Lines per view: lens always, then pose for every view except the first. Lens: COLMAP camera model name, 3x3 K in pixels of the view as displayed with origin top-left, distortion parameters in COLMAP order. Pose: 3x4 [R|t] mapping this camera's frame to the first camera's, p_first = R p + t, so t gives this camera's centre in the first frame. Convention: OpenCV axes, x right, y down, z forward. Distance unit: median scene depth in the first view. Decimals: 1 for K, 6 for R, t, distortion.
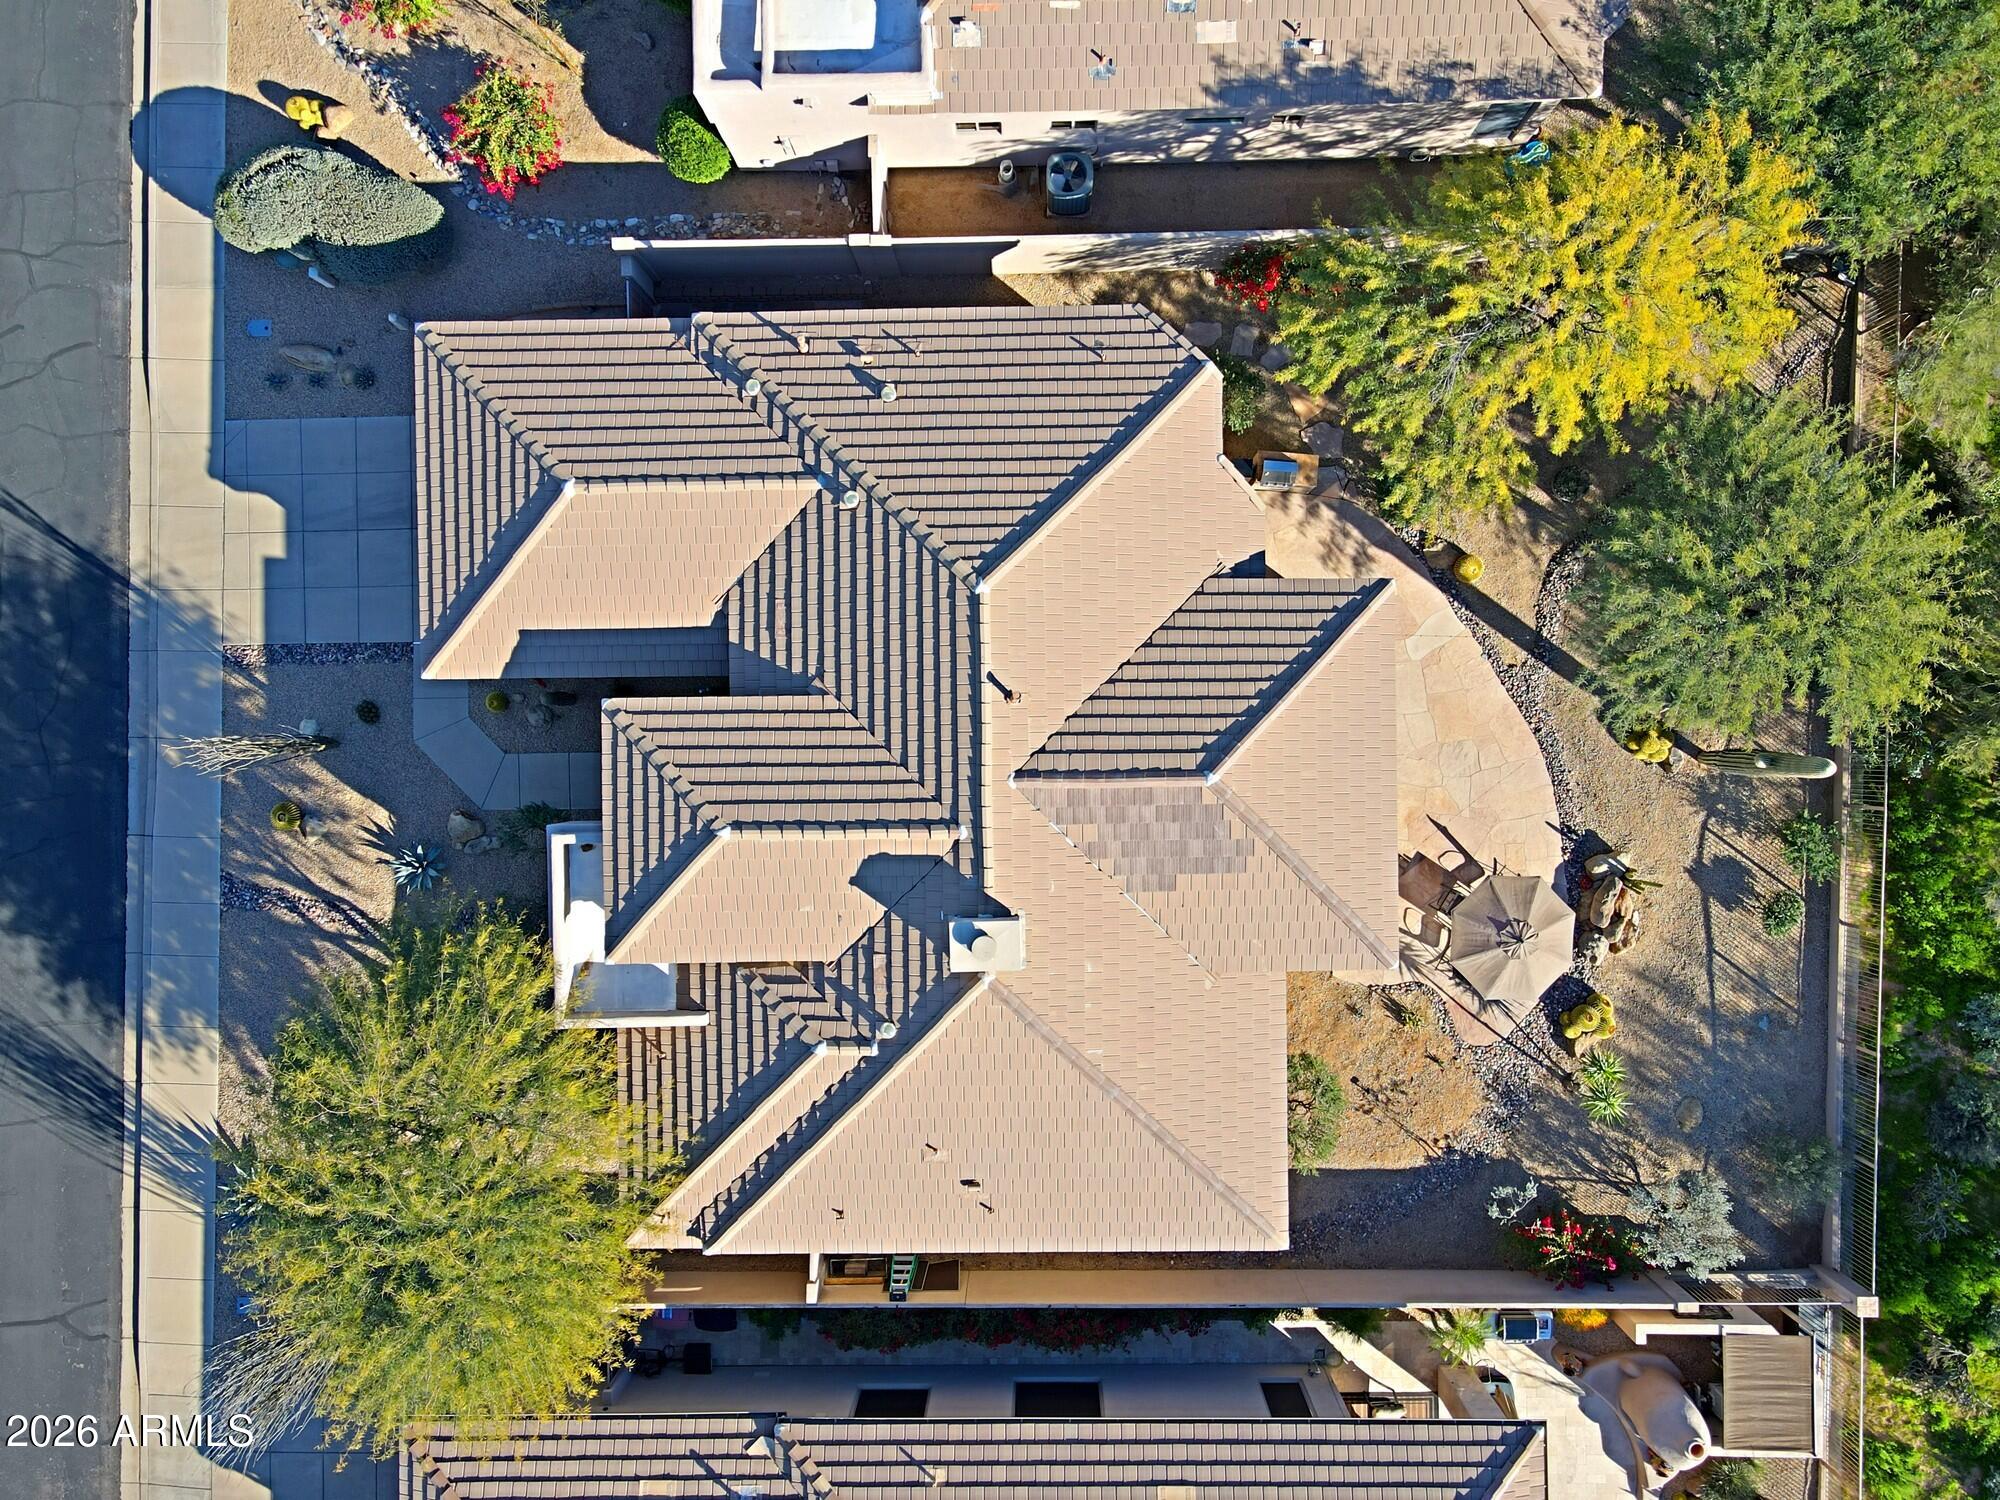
lens RADIAL K [[1465.7, 0, 1004.0], [0, 1465.7, 746.0], [0, 0, 1]] dist [-0.037968, 0.105297]
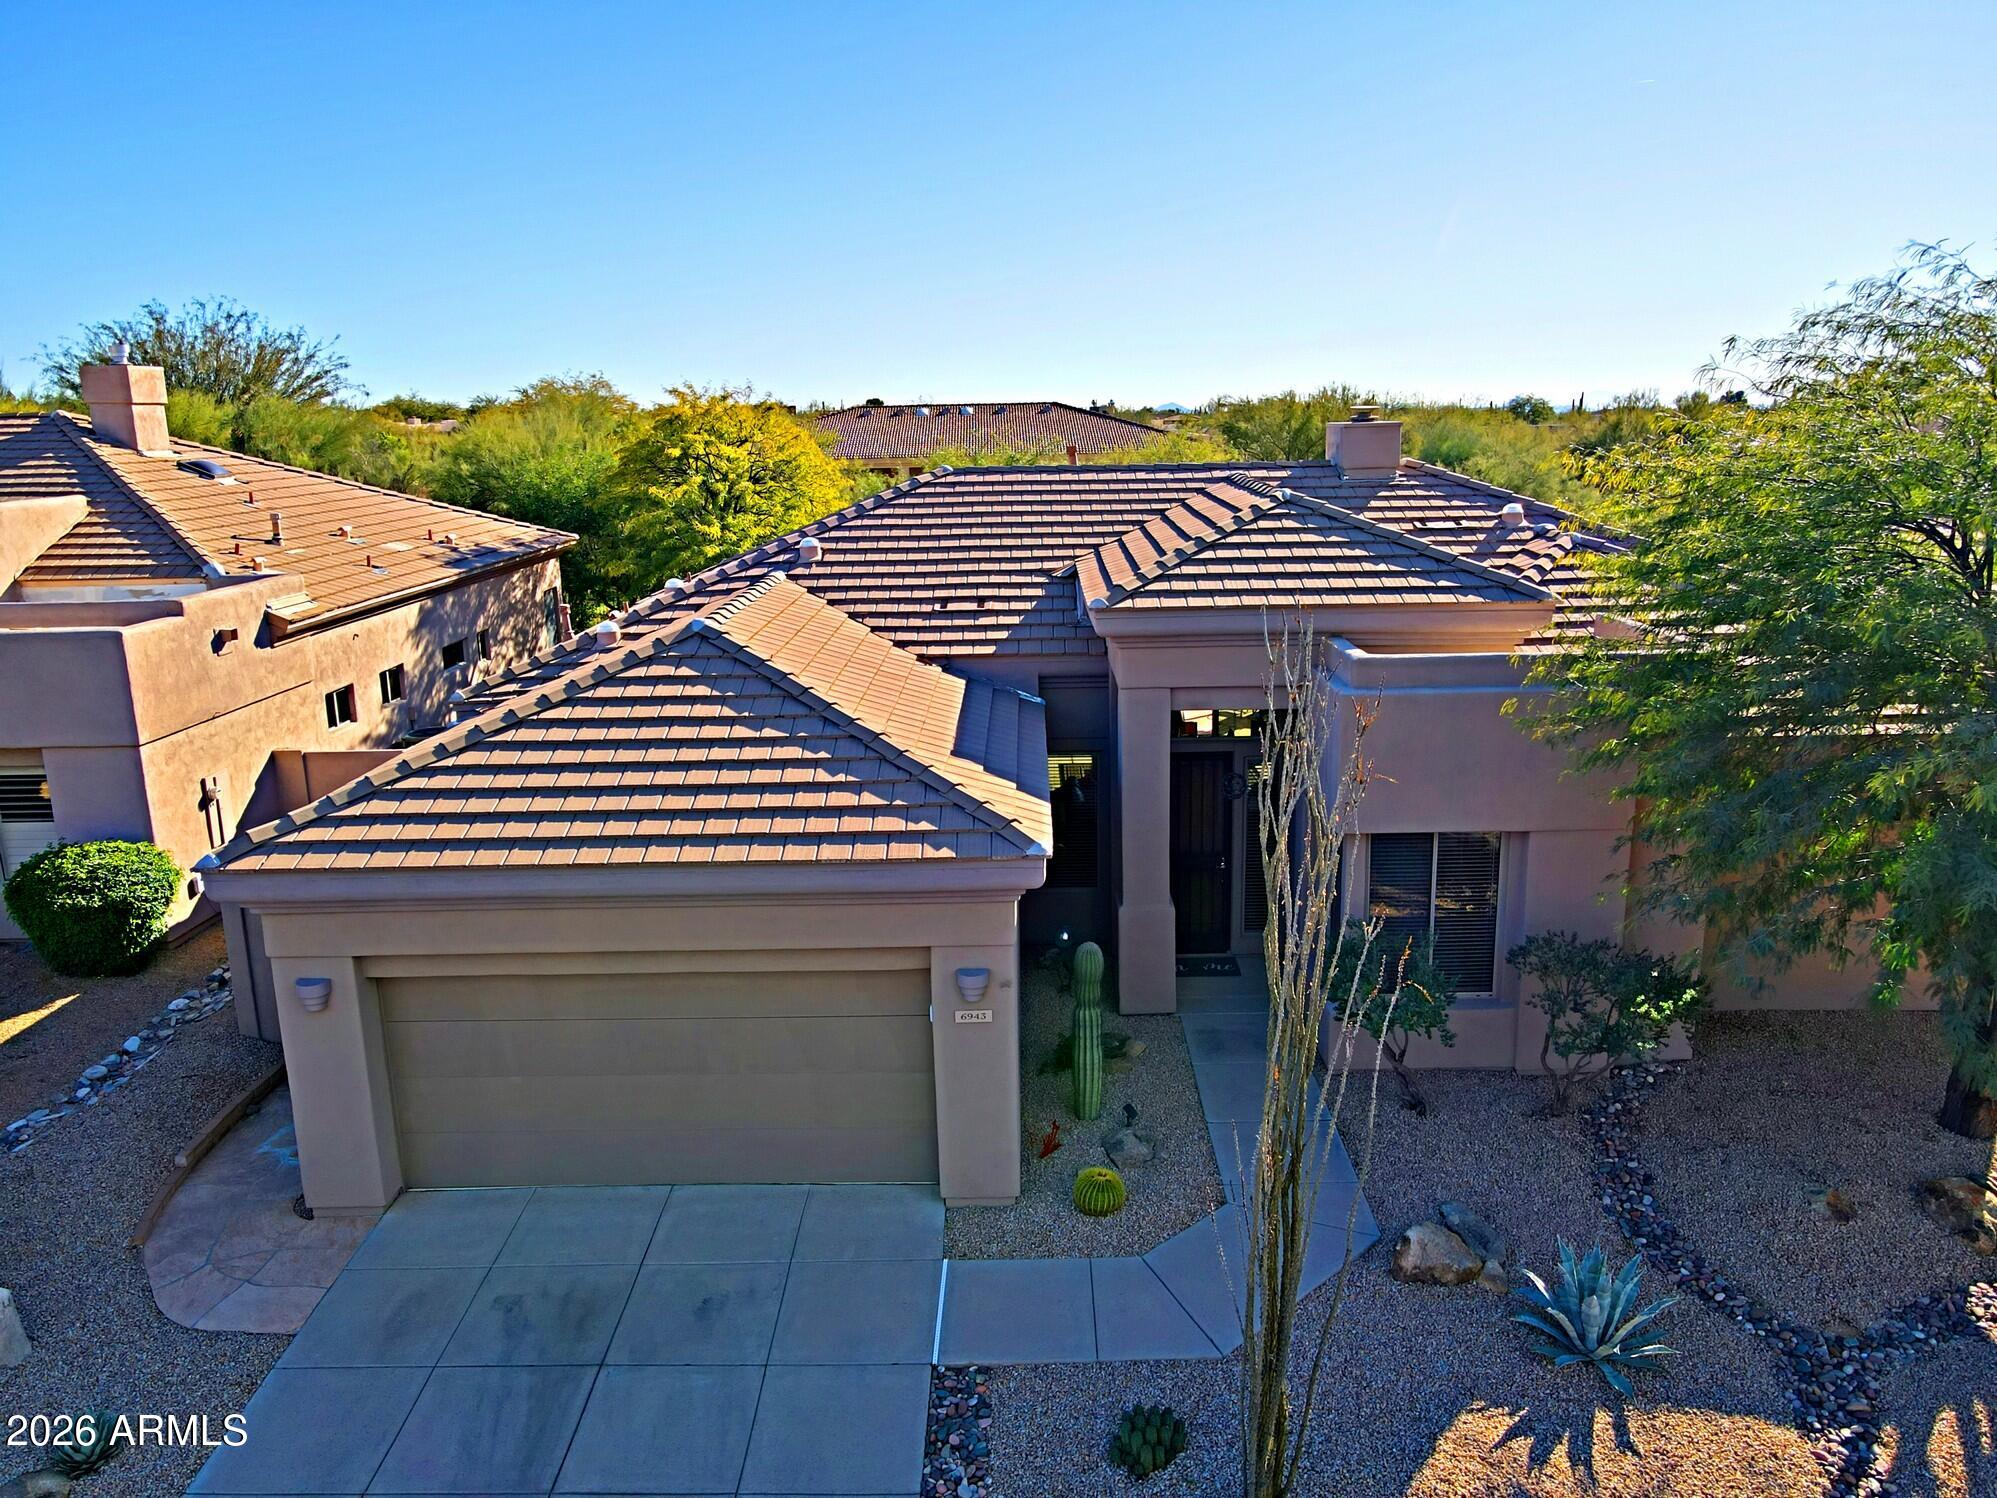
lens RADIAL K [[1421.7, 0, 998.5], [0, 1421.7, 749.0], [0, 0, 1]] dist [-0.043357, -0.002140]
pose [[0.033564, -0.231706, 0.972207, -0.795551], [0.998447, -0.035493, -0.042929, -0.044013], [0.044454, 0.972138, 0.230155, 0.899543]]
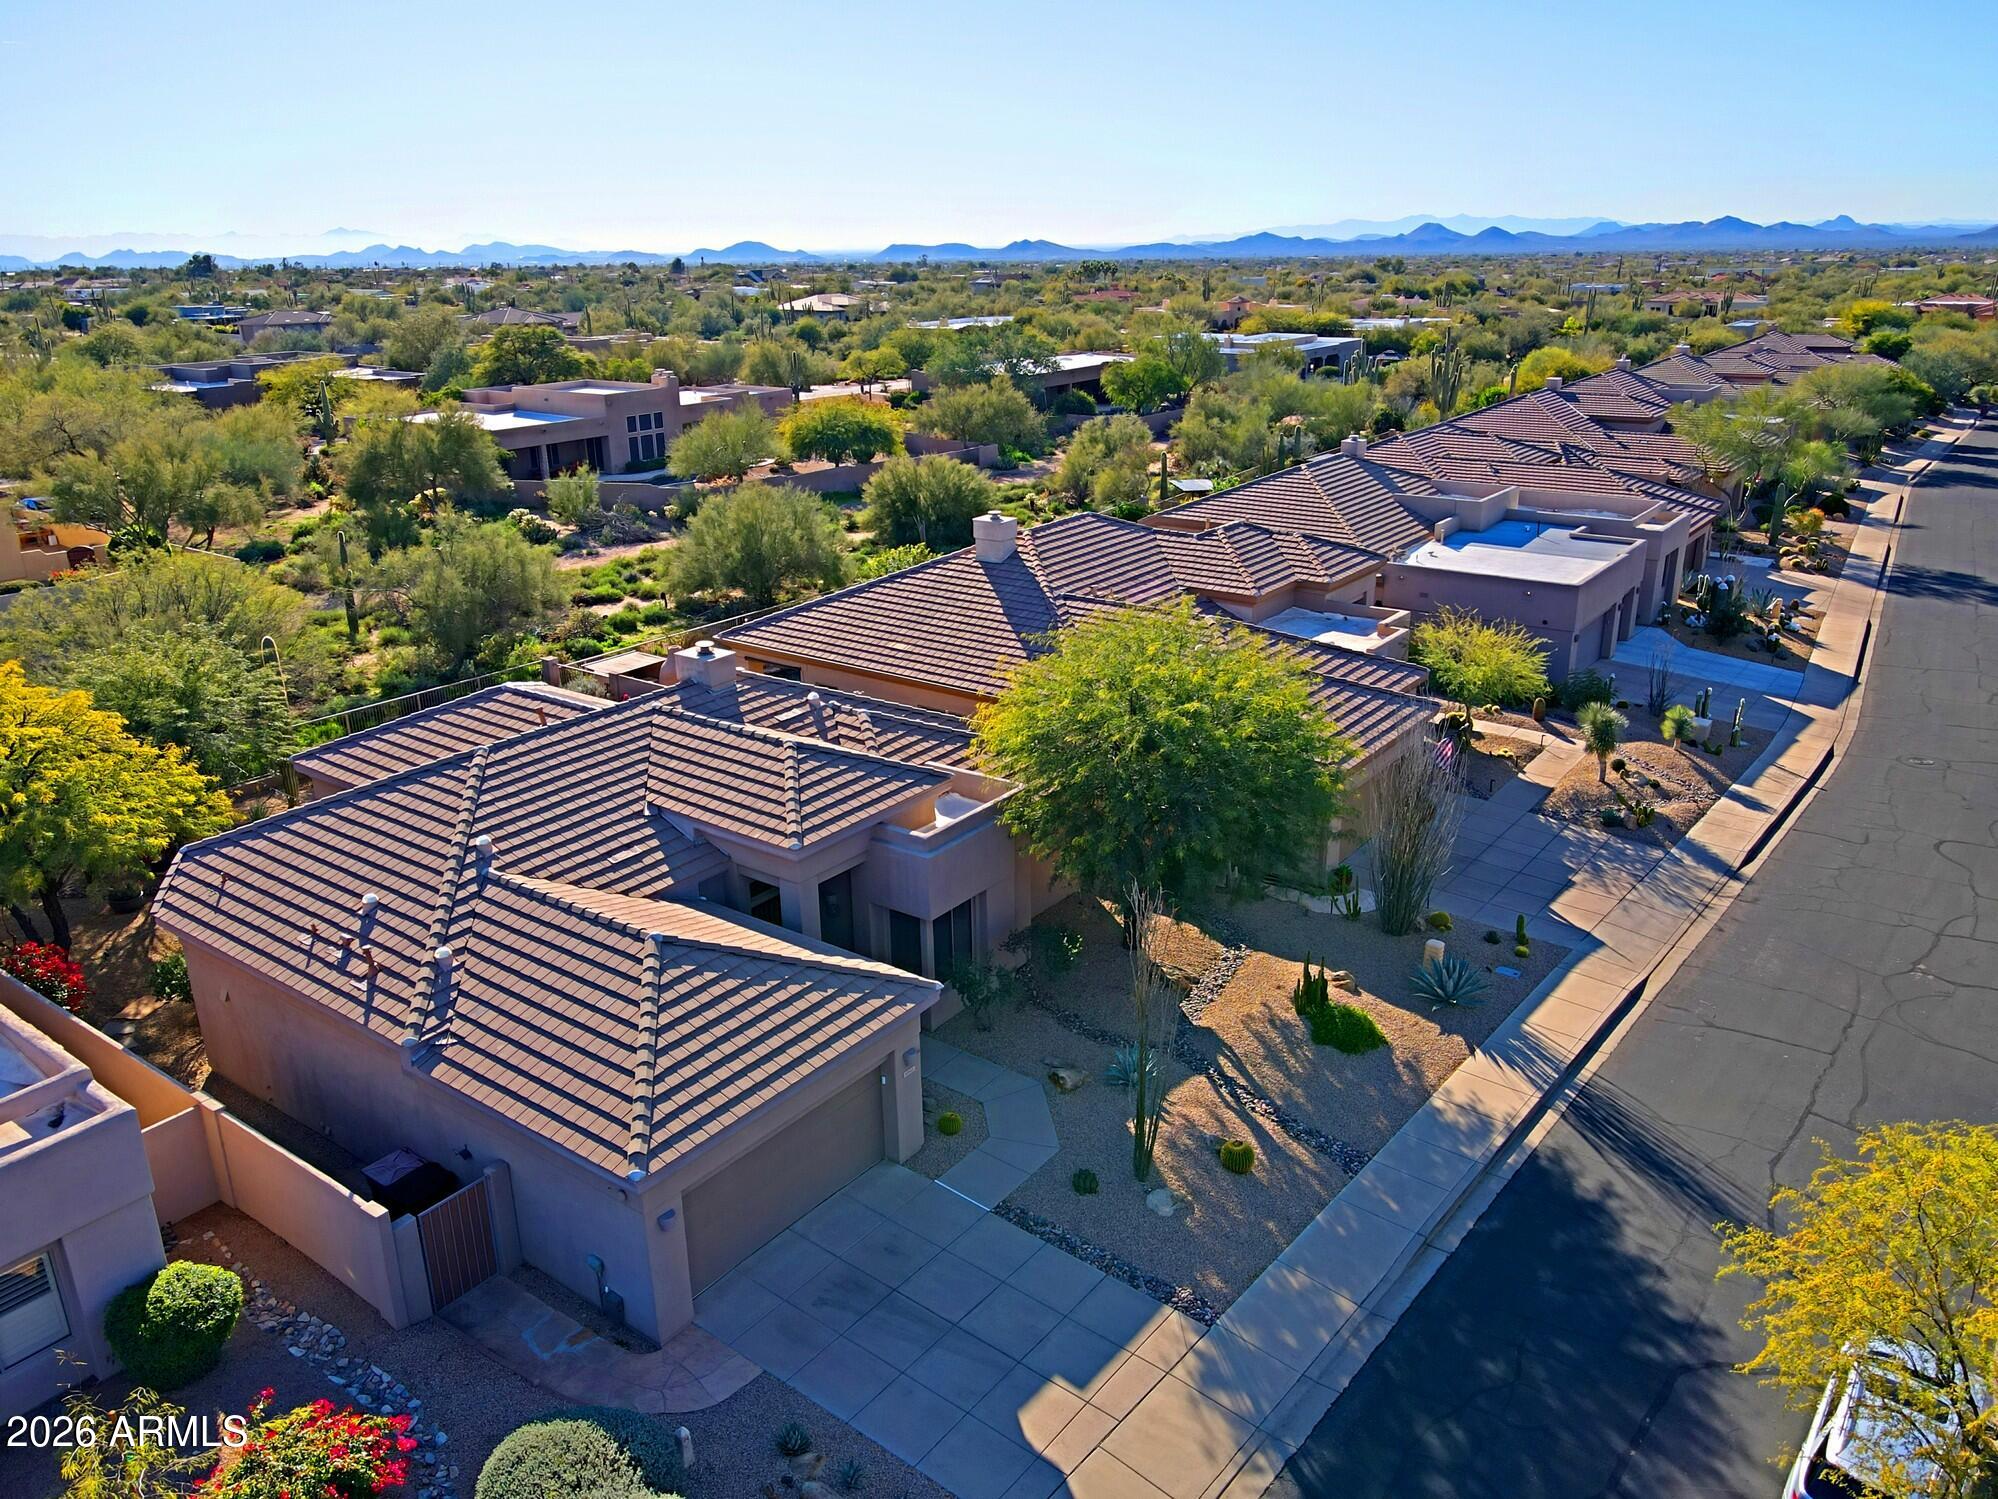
lens RADIAL K [[1464.2, 0, 1003.0], [0, 1464.2, 745.5], [0, 0, 1]] dist [-0.037968, 0.105297]
pose [[-0.790757, -0.195866, 0.579948, -0.946068], [0.611639, -0.290747, 0.735774, -0.658933], [0.024505, 0.936538, 0.349709, 0.556944]]
